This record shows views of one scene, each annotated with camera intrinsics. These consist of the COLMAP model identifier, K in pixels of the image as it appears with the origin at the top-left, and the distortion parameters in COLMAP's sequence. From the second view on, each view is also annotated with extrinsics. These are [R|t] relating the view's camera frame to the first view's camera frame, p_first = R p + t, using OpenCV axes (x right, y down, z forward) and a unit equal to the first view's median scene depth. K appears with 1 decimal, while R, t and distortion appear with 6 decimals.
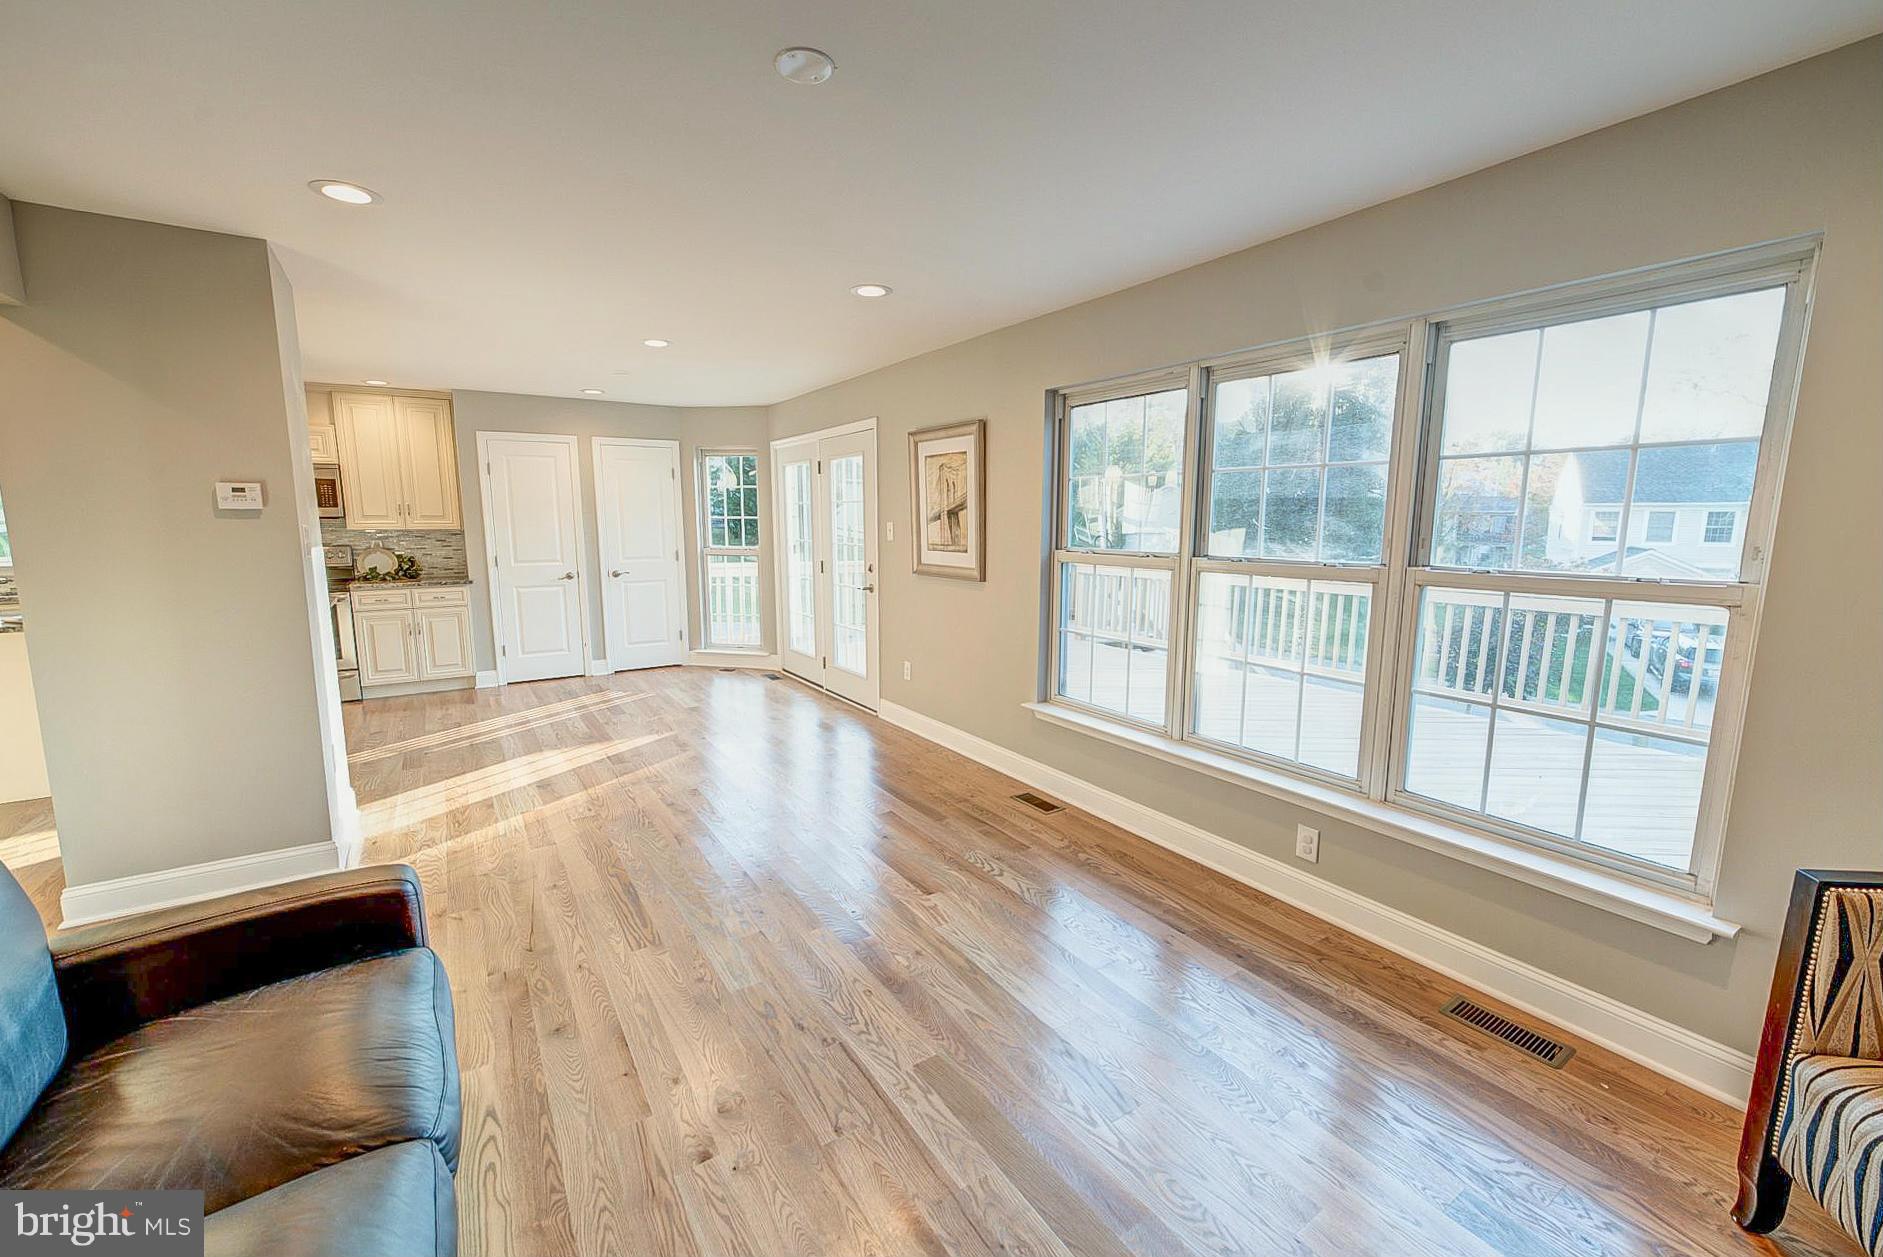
lens RADIAL K [[722.4, 0, 934.2], [0, 722.4, 625.8], [0, 0, 1]] dist [0.012570, -0.003047]
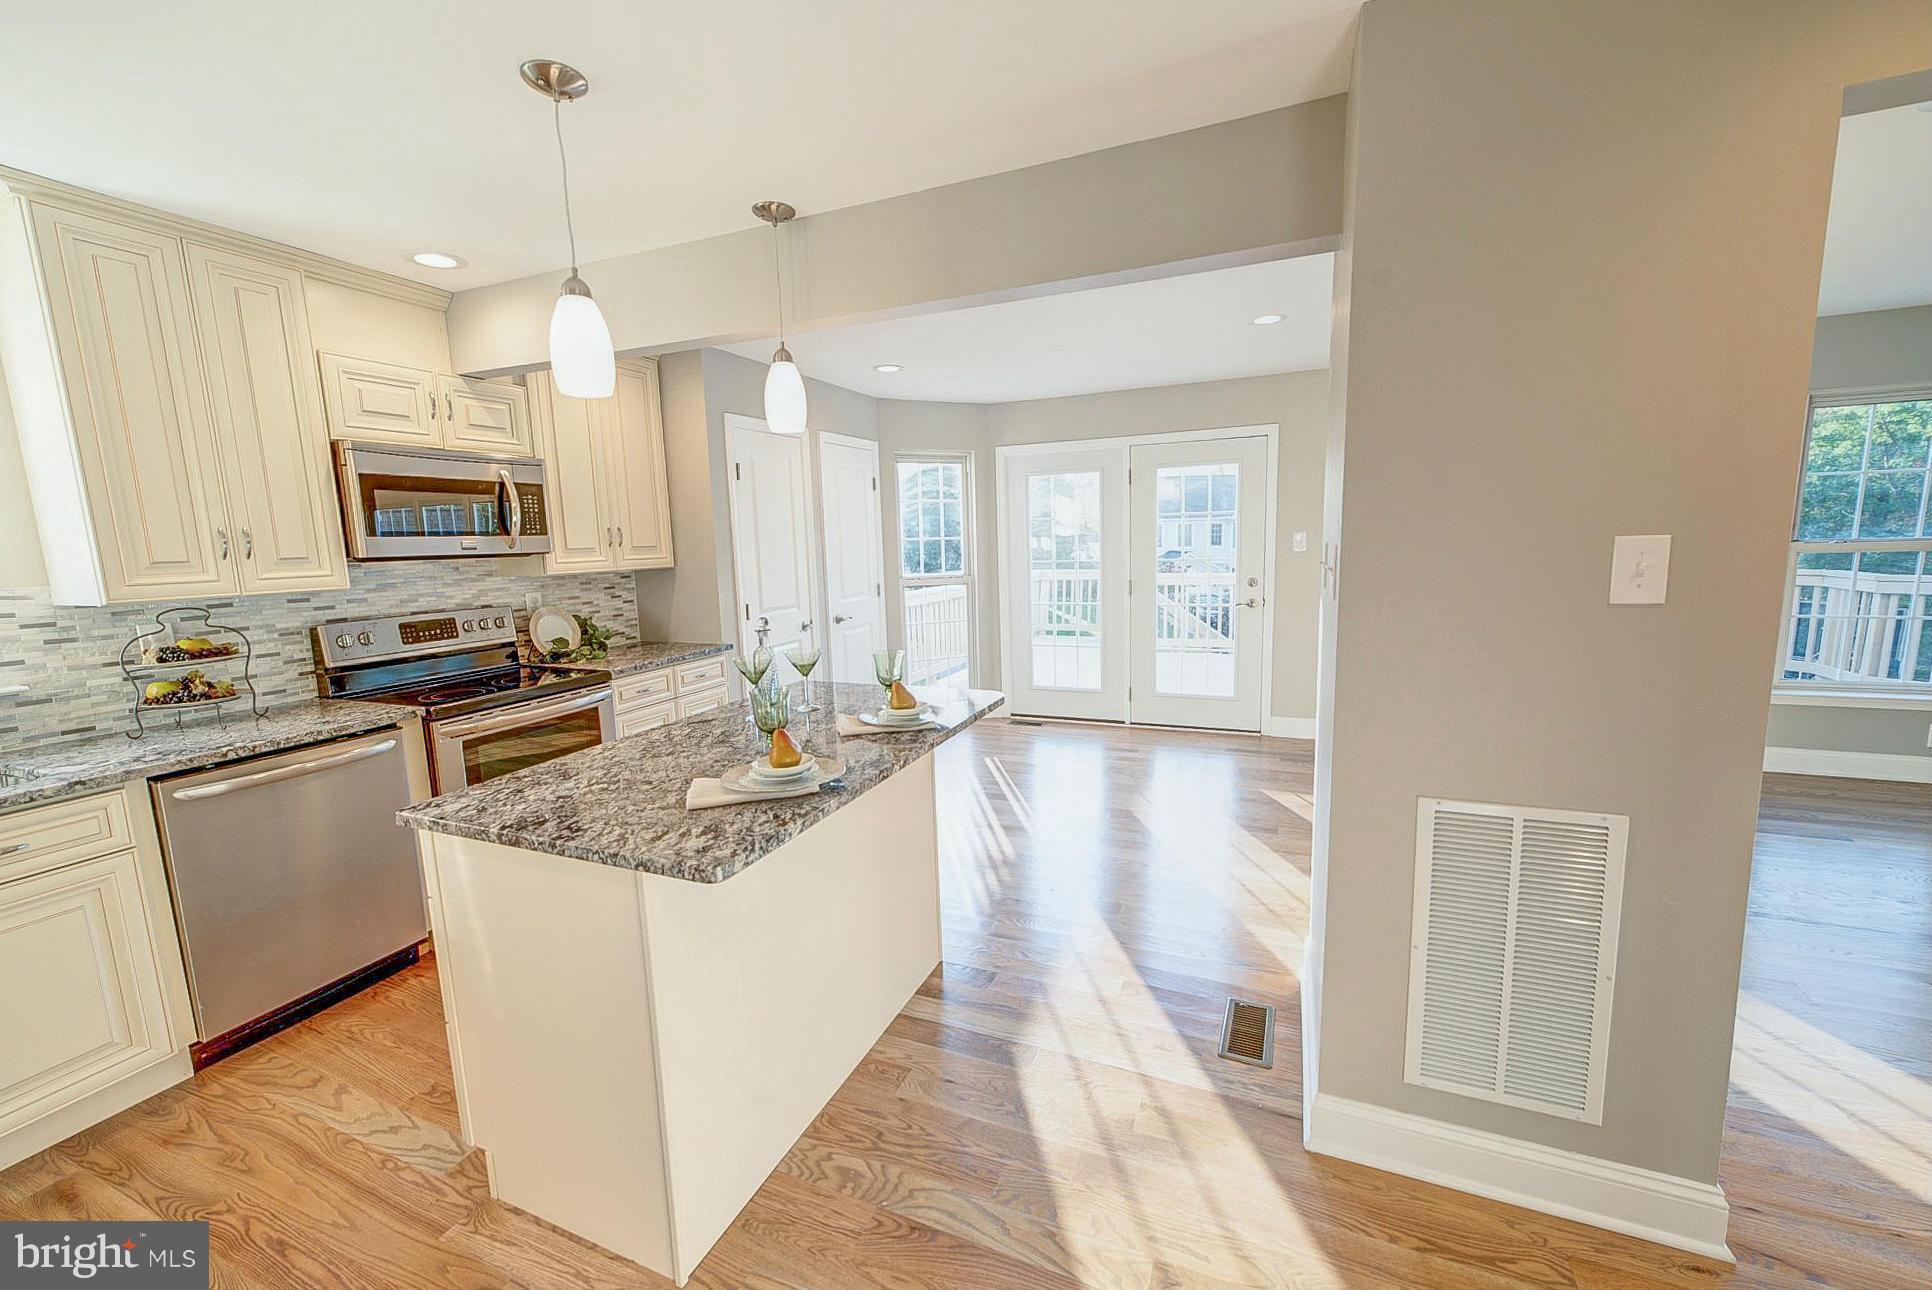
lens RADIAL K [[741.2, 0, 958.5], [0, 741.2, 642.2], [0, 0, 1]] dist [0.012570, -0.003047]
pose [[0.839854, -0.103170, 0.532917, -1.138904], [0.112717, 0.993518, 0.014702, -0.071027], [-0.530980, 0.047722, 0.846040, 0.467403]]
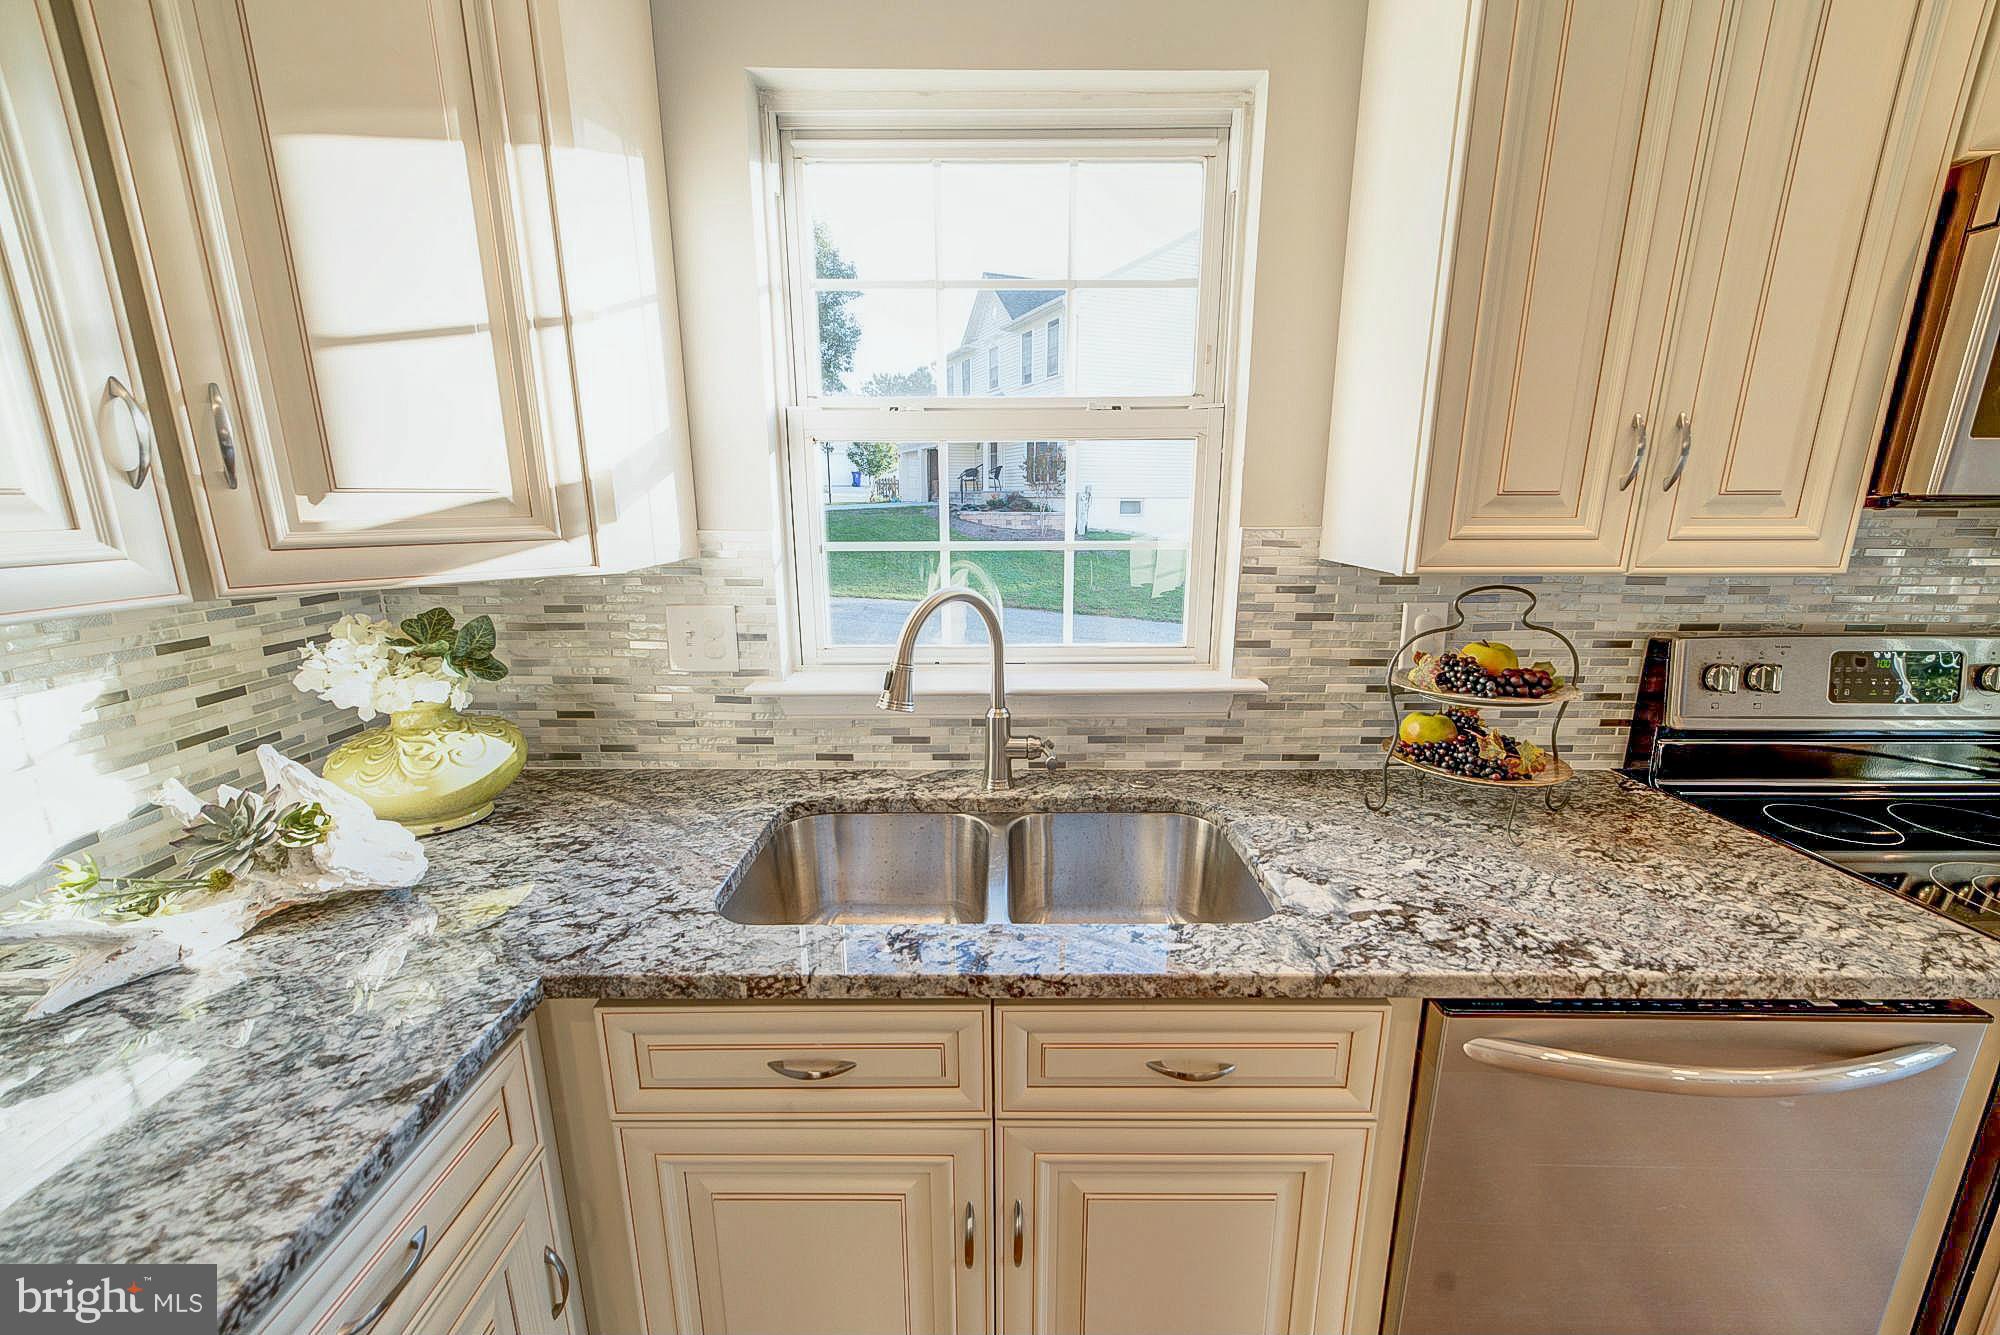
lens RADIAL K [[767.3, 0, 992.2], [0, 767.3, 664.6], [0, 0, 1]] dist [0.012570, -0.003047]
pose [[0.830057, 0.120107, -0.544591, -1.316894], [-0.080031, 0.992079, 0.096816, -0.135177], [0.551906, -0.036779, 0.833095, 0.885241]]
